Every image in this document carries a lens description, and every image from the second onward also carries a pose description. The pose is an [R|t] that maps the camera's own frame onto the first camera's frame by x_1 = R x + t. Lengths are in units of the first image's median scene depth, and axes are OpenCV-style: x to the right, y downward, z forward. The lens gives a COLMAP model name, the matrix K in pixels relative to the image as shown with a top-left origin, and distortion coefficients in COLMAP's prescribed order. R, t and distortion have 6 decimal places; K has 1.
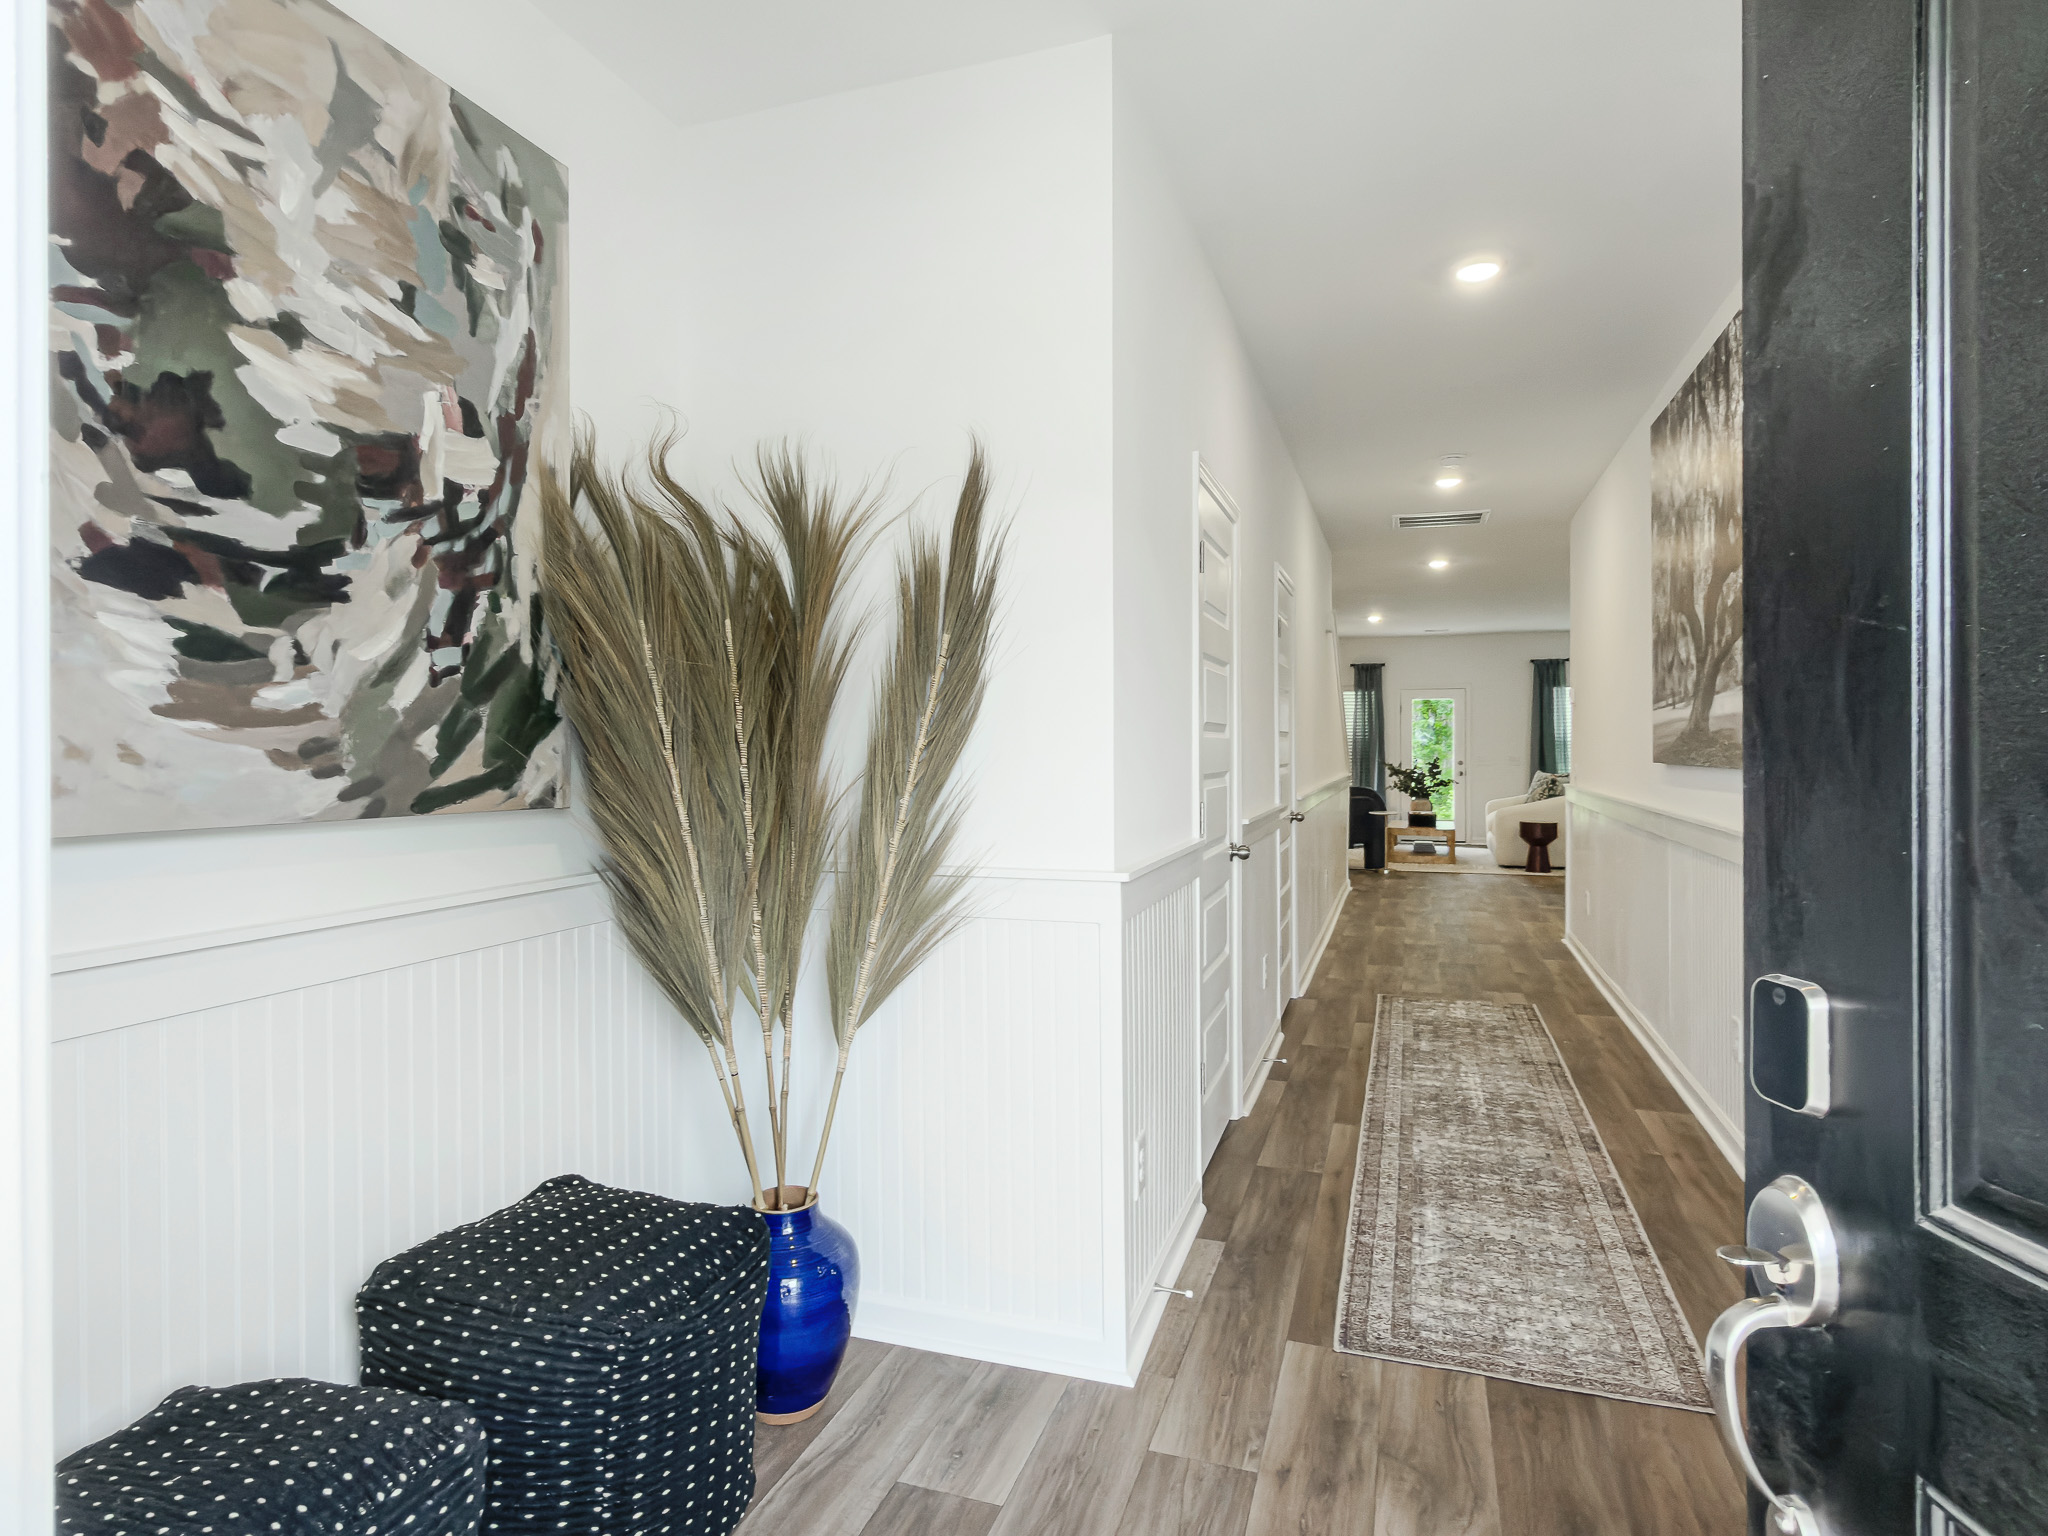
lens RADIAL K [[1129.4, 0, 1024.0], [0, 1129.4, 768.0], [0, 0, 1]] dist [0.001014, 0.002188]
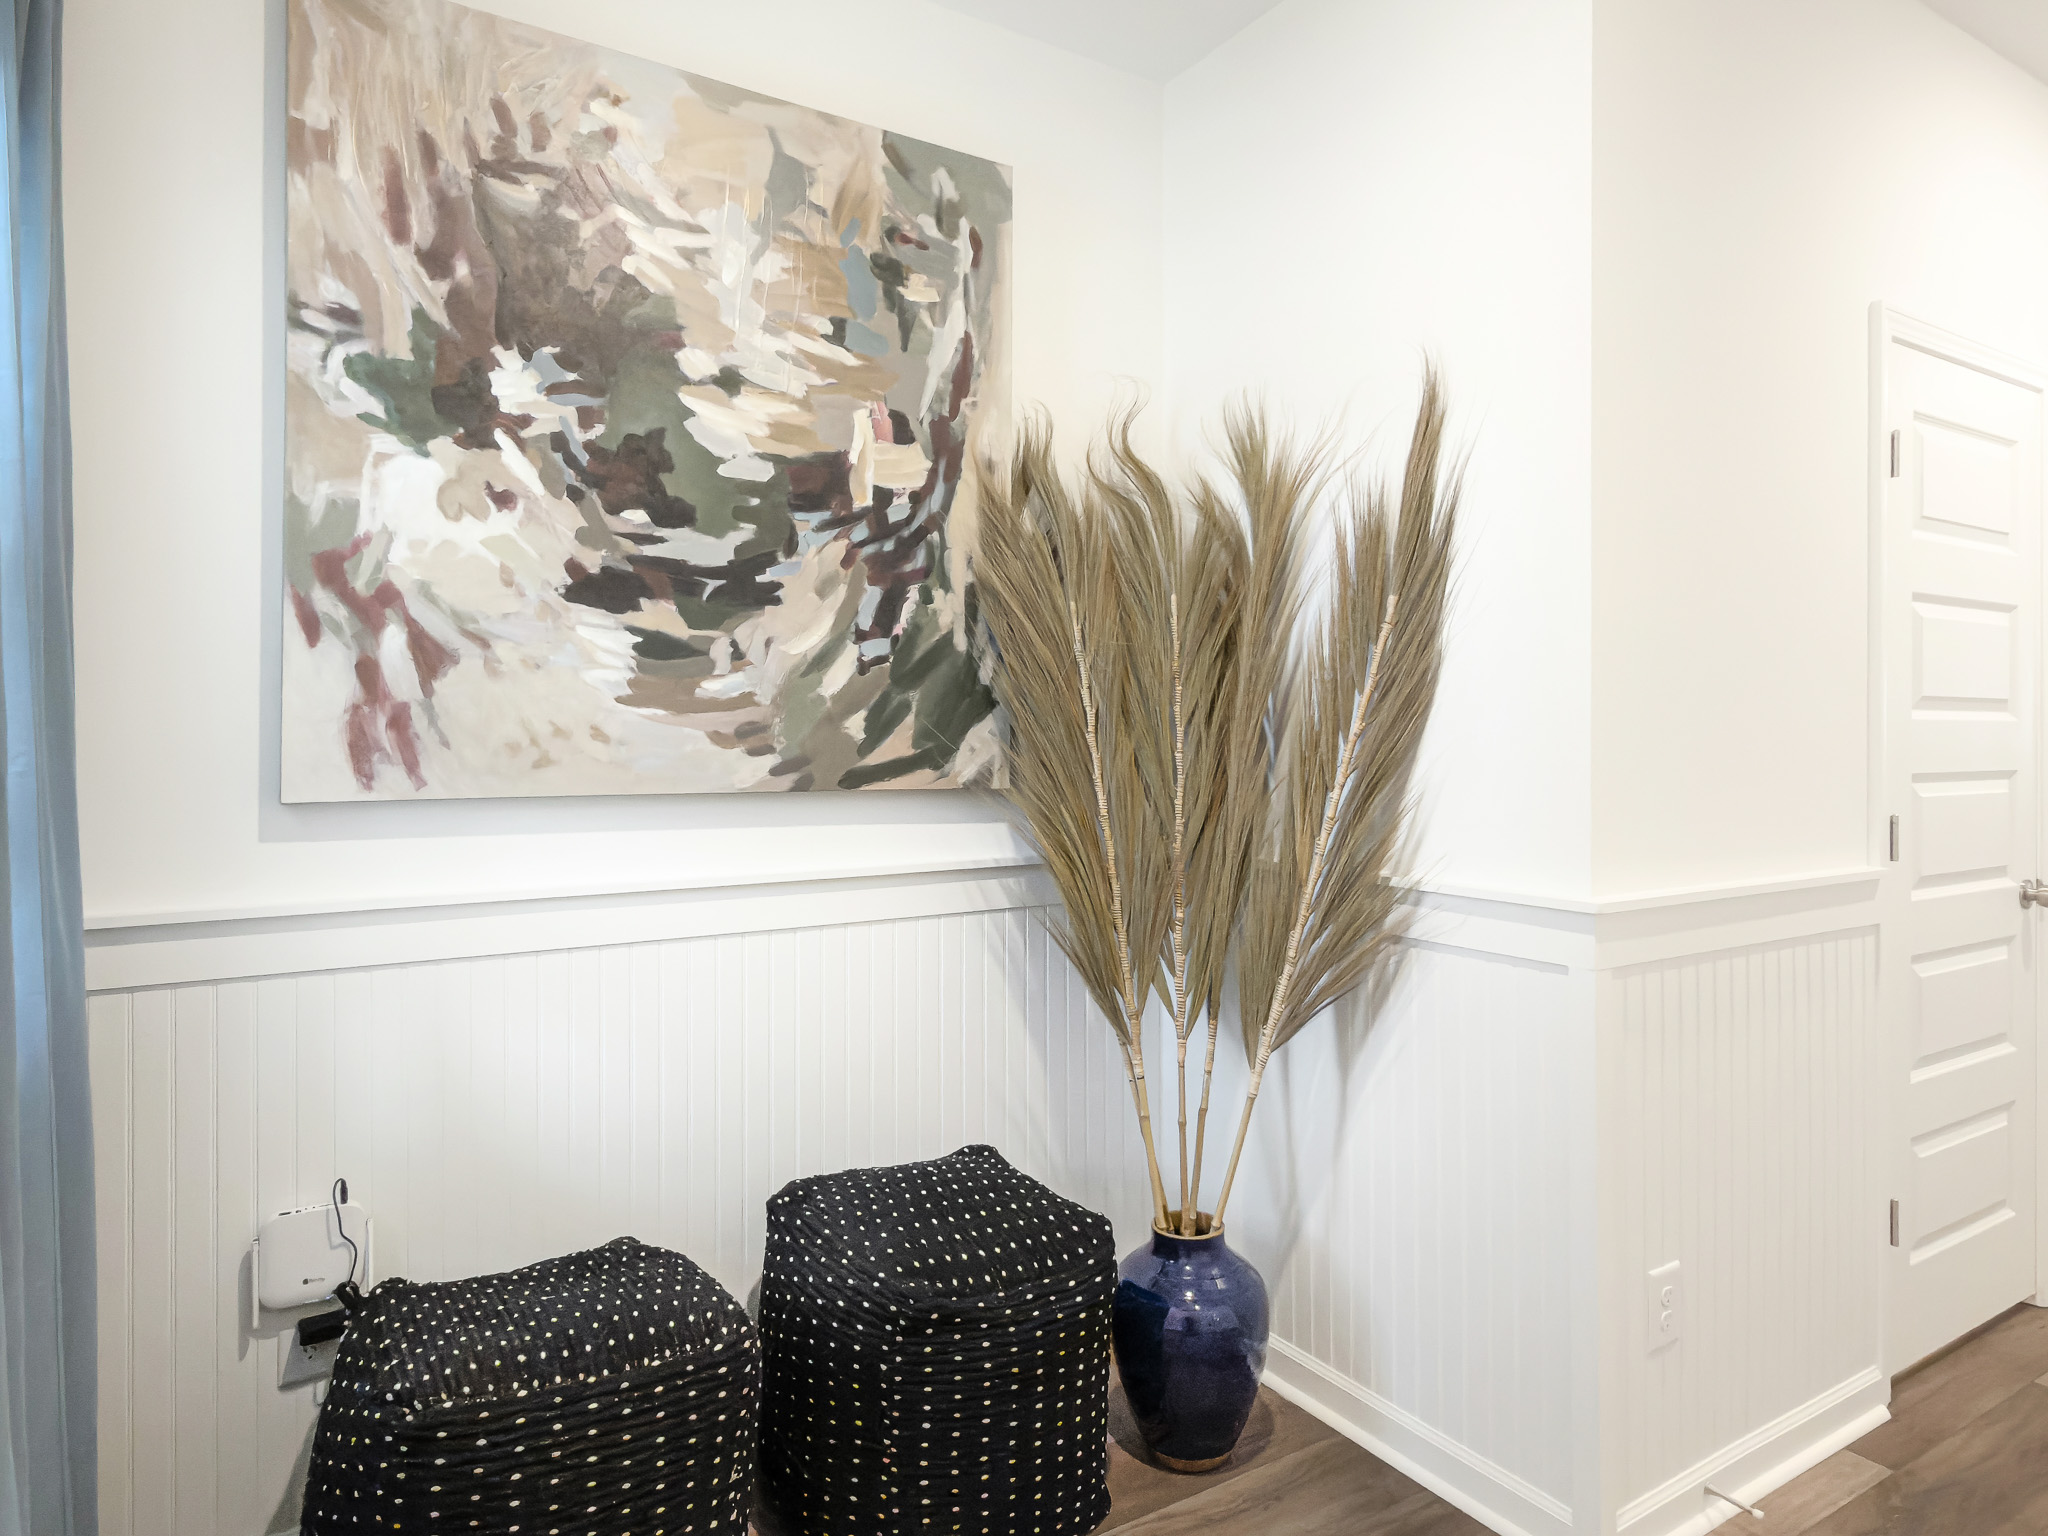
lens RADIAL K [[1236.2, 0, 1023.1], [0, 1236.2, 747.0], [0, 0, 1]] dist [0.000824, -0.000388]
pose [[0.778138, 0.010983, -0.627997, 0.380521], [-0.014813, 0.999890, -0.000867, -0.002876], [0.627918, 0.009978, 0.778215, 0.163954]]
